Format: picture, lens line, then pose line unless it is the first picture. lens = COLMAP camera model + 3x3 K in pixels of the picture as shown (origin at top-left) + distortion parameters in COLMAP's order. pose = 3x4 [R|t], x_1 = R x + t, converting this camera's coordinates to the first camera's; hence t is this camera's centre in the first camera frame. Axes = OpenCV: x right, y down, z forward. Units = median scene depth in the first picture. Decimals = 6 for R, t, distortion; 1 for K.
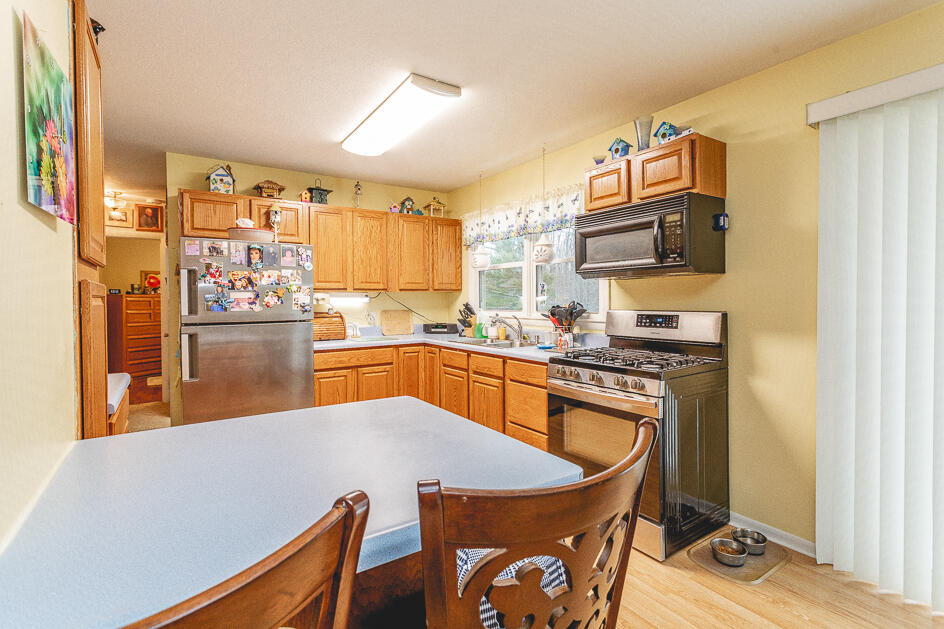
lens RADIAL K [[448.7, 0, 469.5], [0, 448.7, 307.8], [0, 0, 1]] dist [-0.000854, -0.000027]
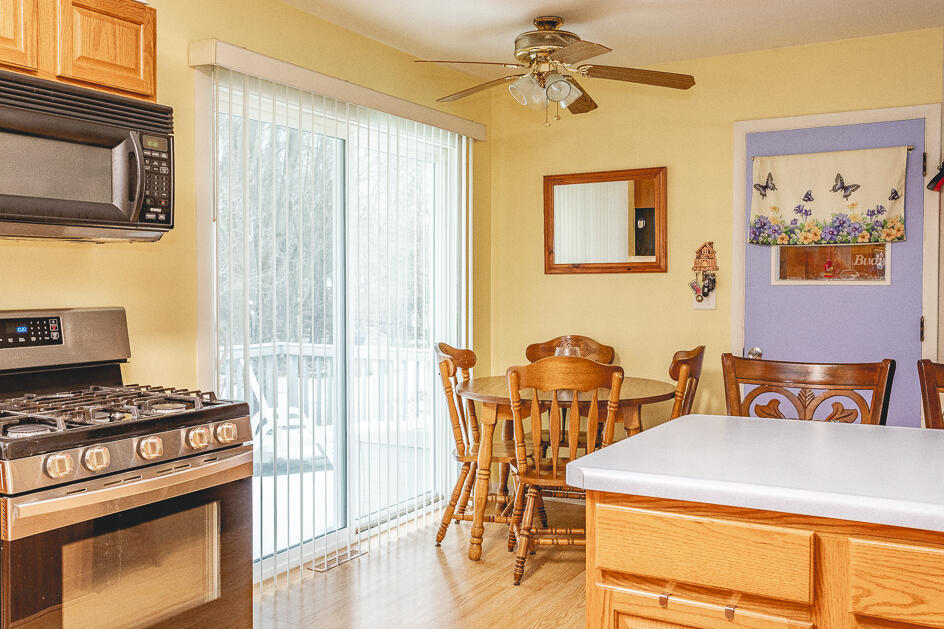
lens RADIAL K [[885.2, 0, 472.0], [0, 885.2, 314.5], [0, 0, 1]] dist [0.000259, 0.000088]
pose [[-0.451311, -0.021152, 0.892116, -0.658562], [0.019673, 0.999240, 0.033644, -0.011633], [-0.892150, 0.032734, -0.450552, 1.029531]]
